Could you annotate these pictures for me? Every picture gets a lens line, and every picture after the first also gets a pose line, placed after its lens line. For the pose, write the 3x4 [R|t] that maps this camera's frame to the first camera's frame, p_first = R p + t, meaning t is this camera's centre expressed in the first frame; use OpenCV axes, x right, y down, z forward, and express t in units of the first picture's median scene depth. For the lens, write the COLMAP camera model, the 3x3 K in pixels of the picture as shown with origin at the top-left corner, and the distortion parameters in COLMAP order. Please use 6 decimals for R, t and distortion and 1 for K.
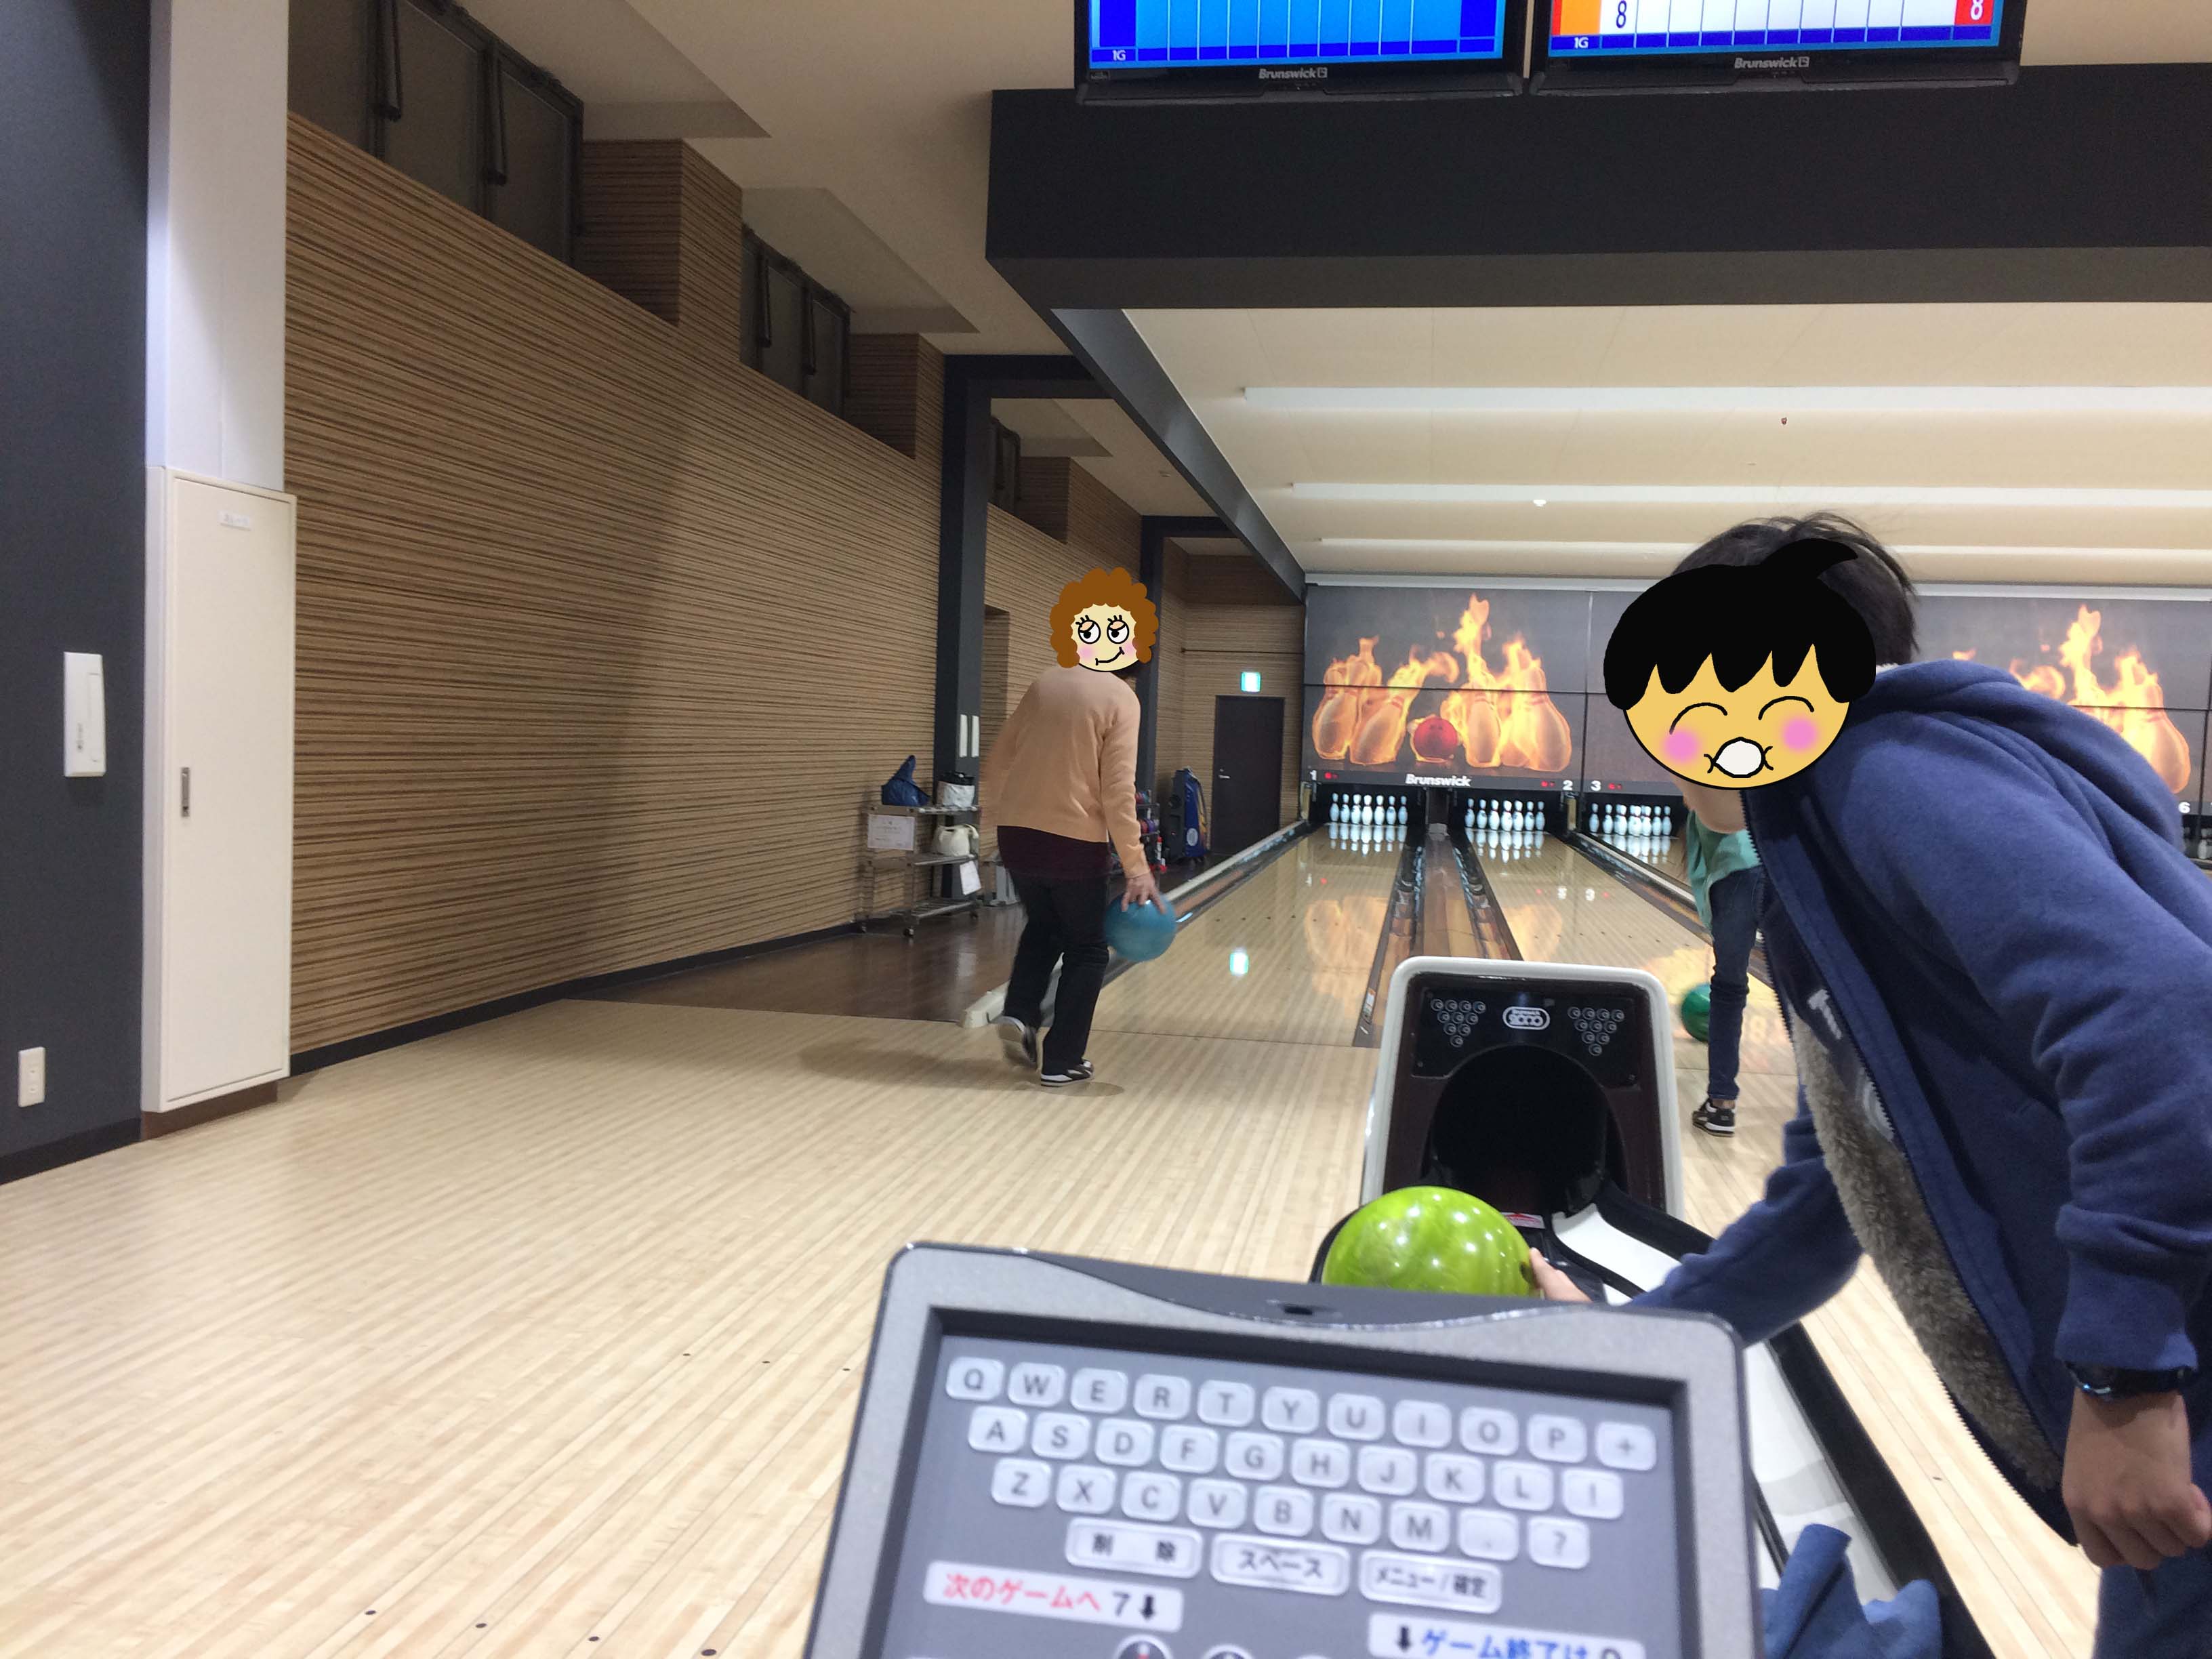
lens RADIAL K [[1881.3, 0, 1106.1], [0, 1881.3, 838.7], [0, 0, 1]] dist [0.088010, -0.117228]
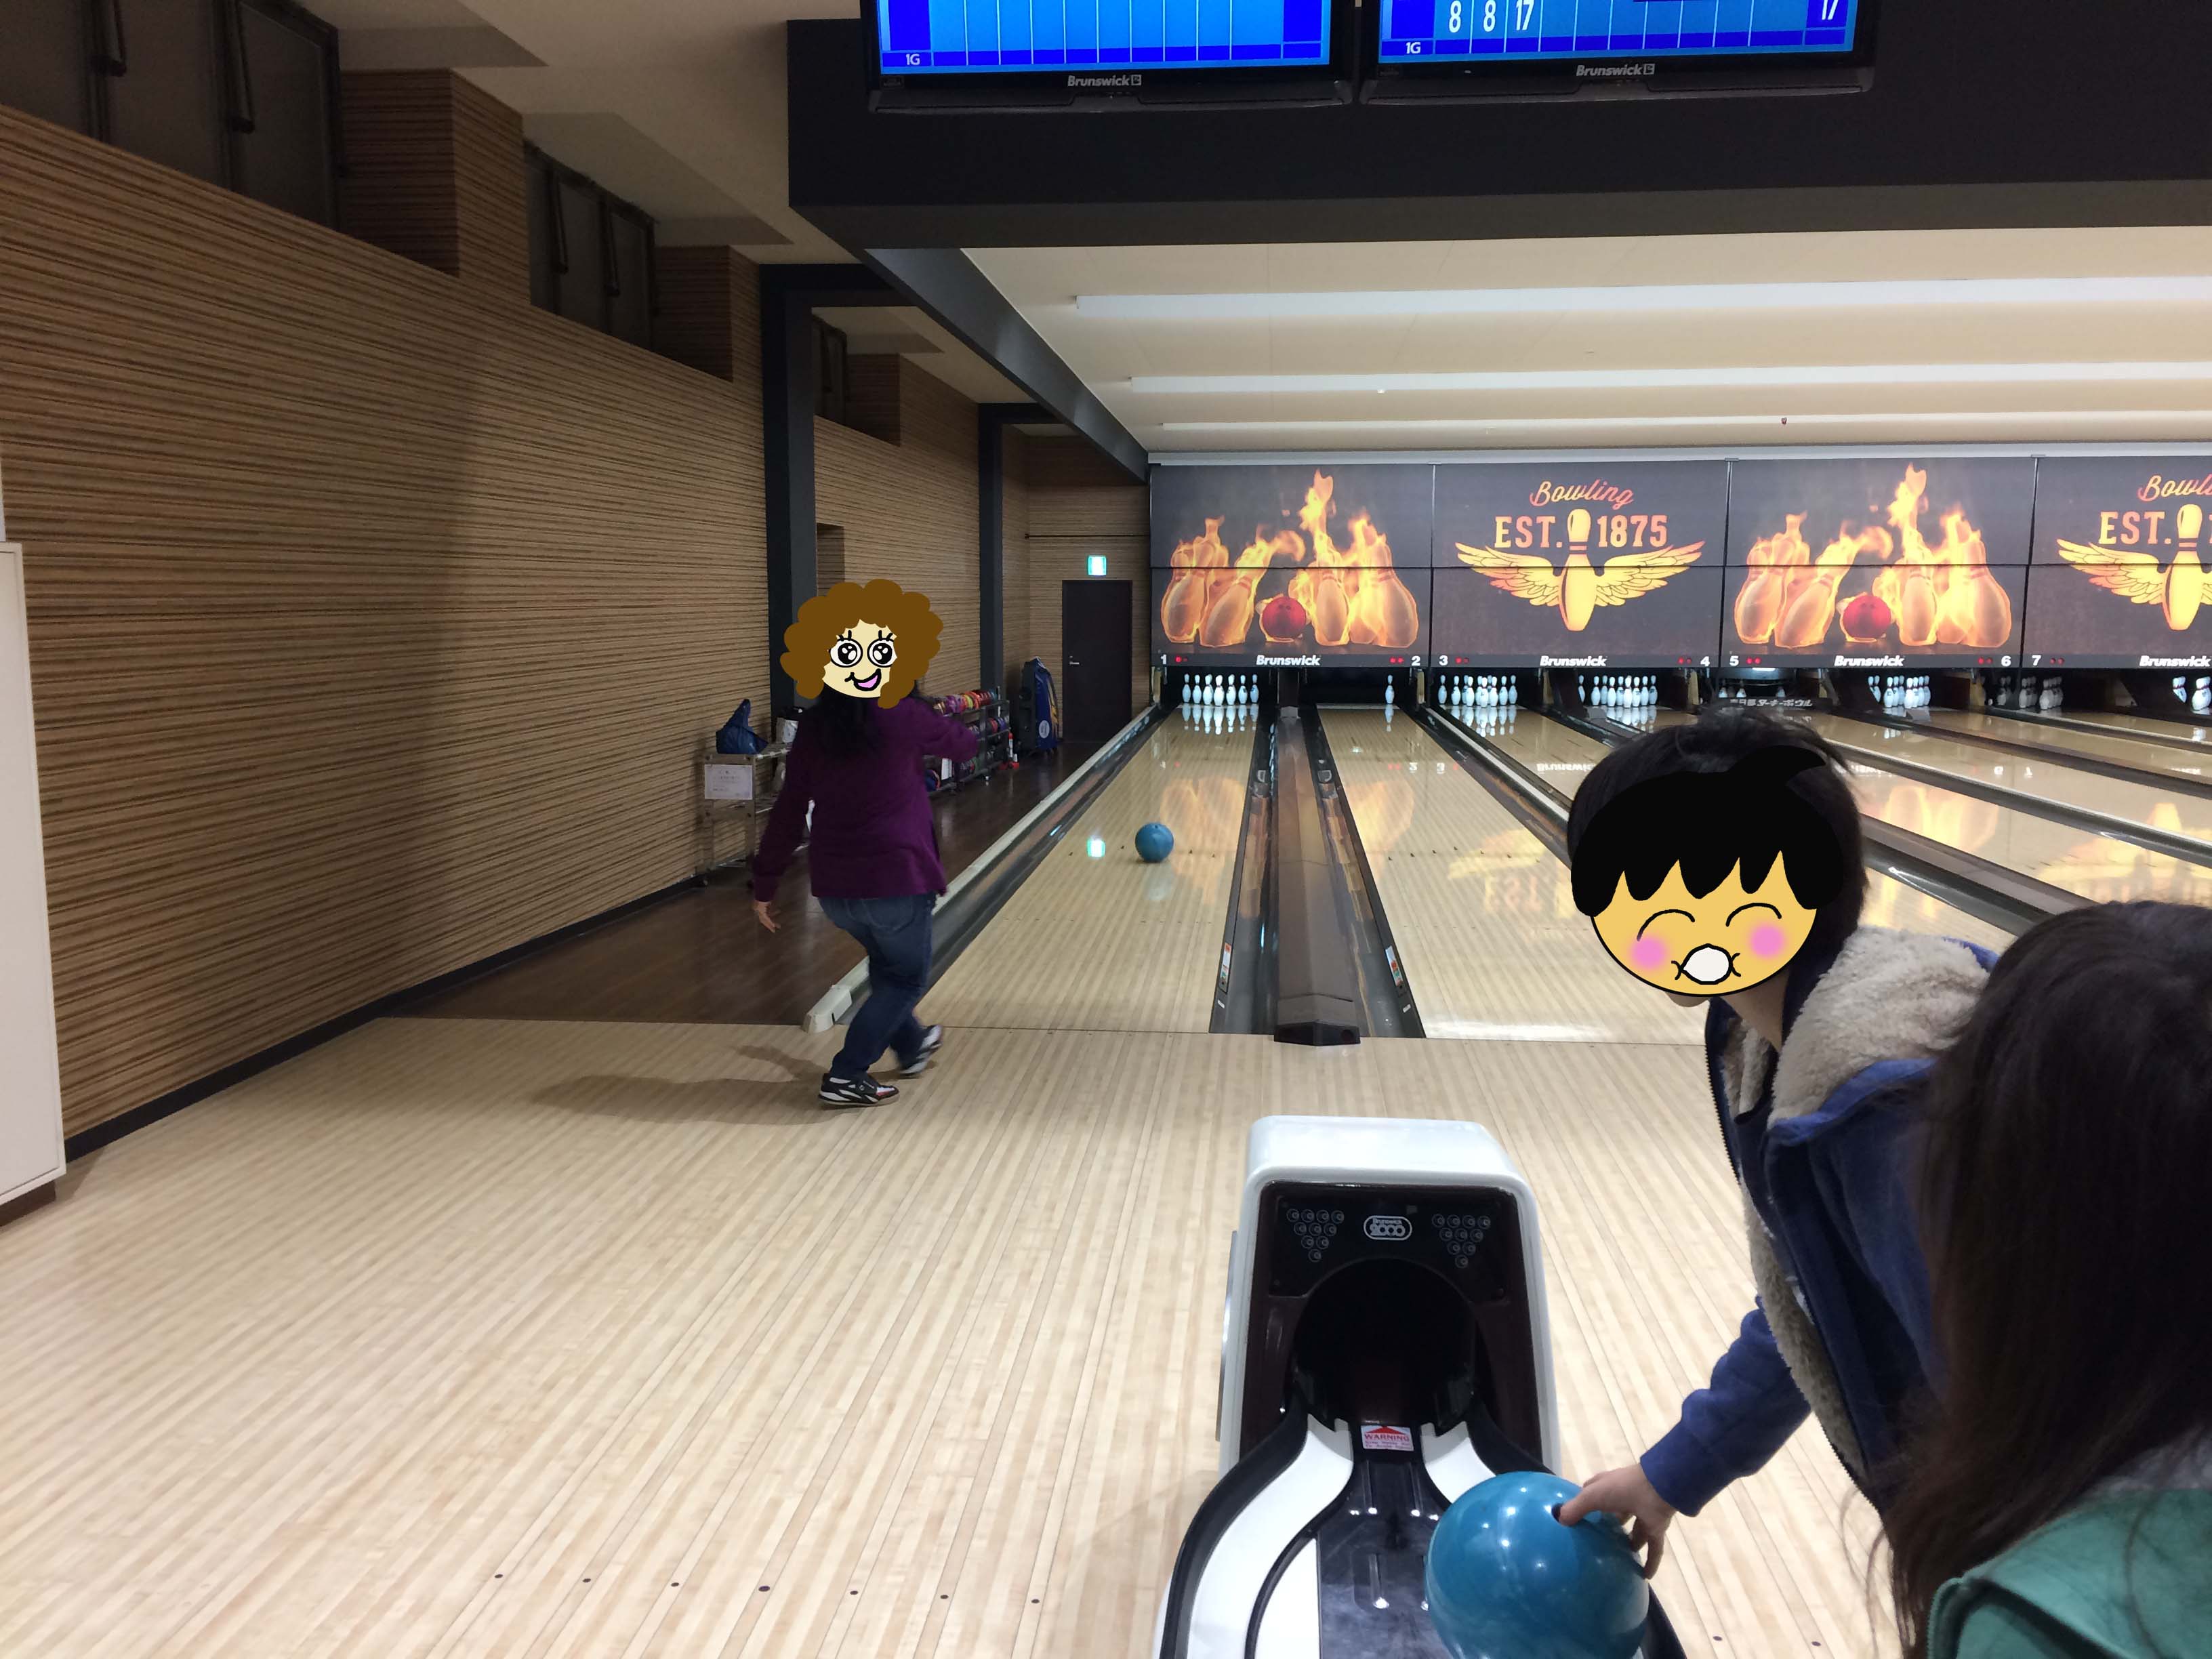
lens RADIAL K [[1877.6, 0, 1104.9], [0, 1877.6, 840.5], [0, 0, 1]] dist [0.086680, -0.113732]
pose [[0.996342, -0.044683, 0.072845, 0.008846], [0.038743, 0.995959, 0.081019, -0.063661], [-0.076170, -0.077901, 0.994047, 0.037098]]
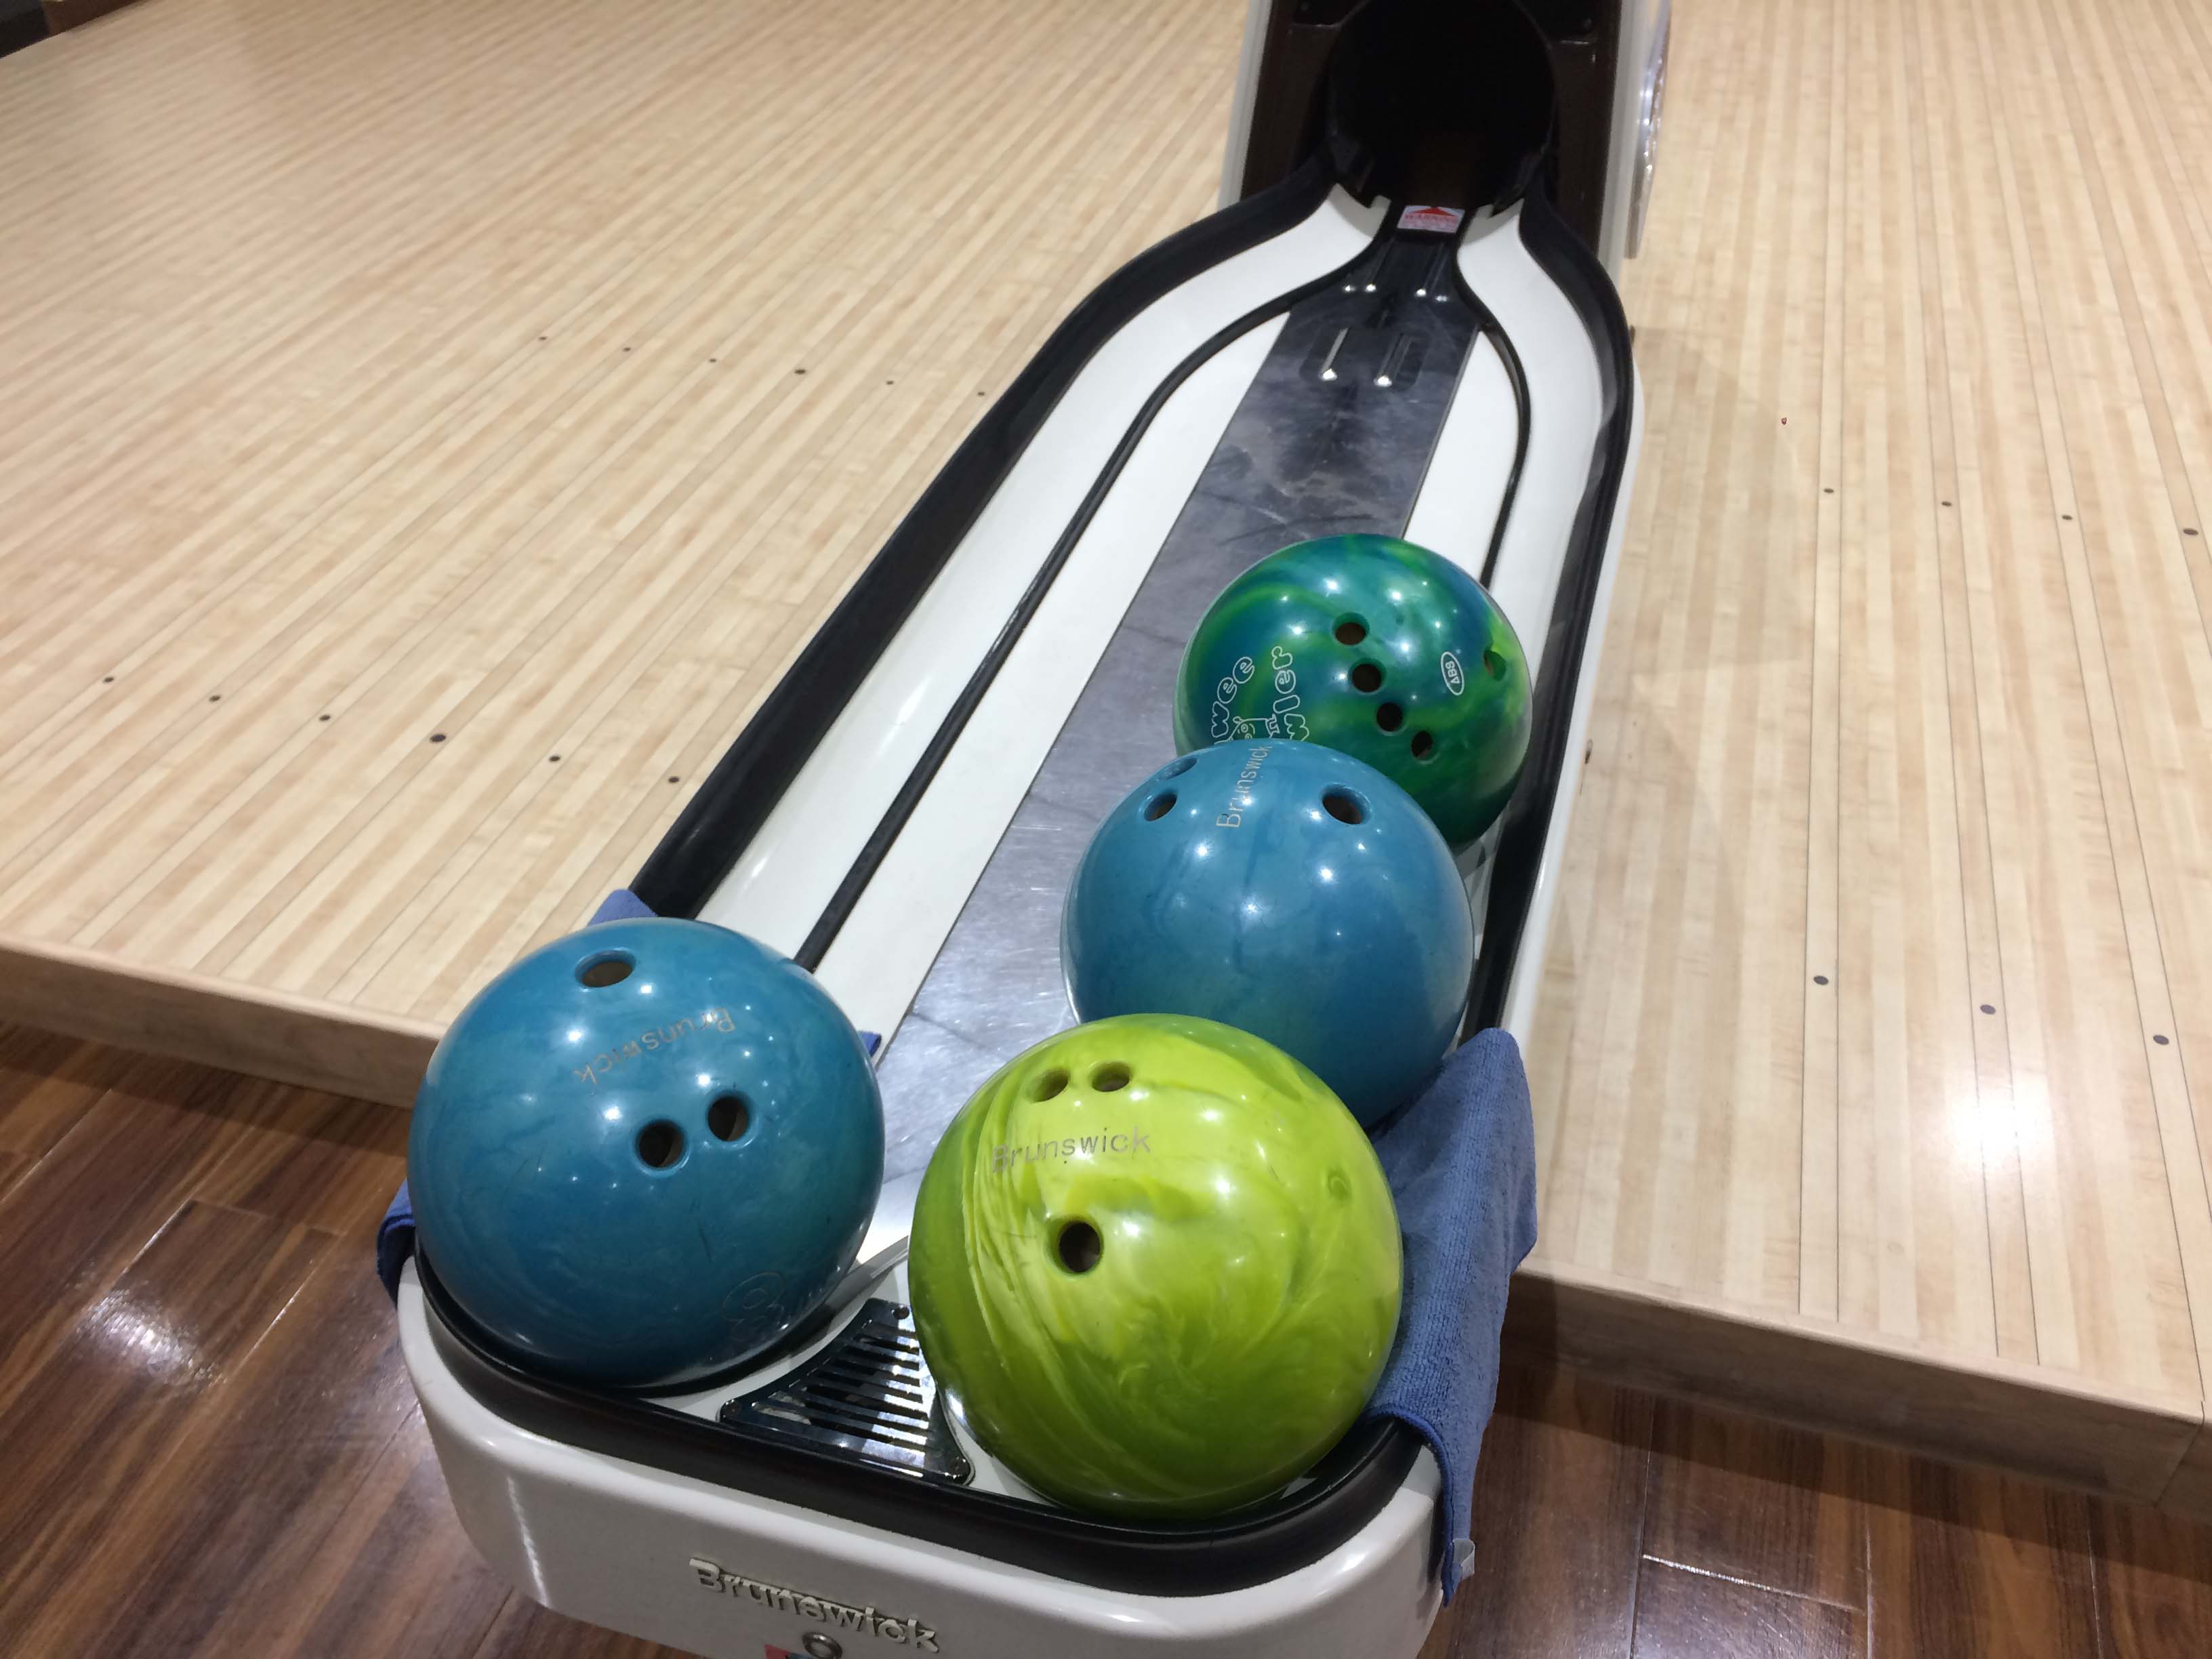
lens RADIAL K [[1889.5, 0, 1107.5], [0, 1889.5, 847.6], [0, 0, 1]] dist [0.083916, -0.119259]
pose [[0.990836, 0.035002, -0.130459, 0.072243], [0.047534, 0.813700, 0.579338, -0.017491], [0.126433, -0.580230, 0.804579, 0.074939]]
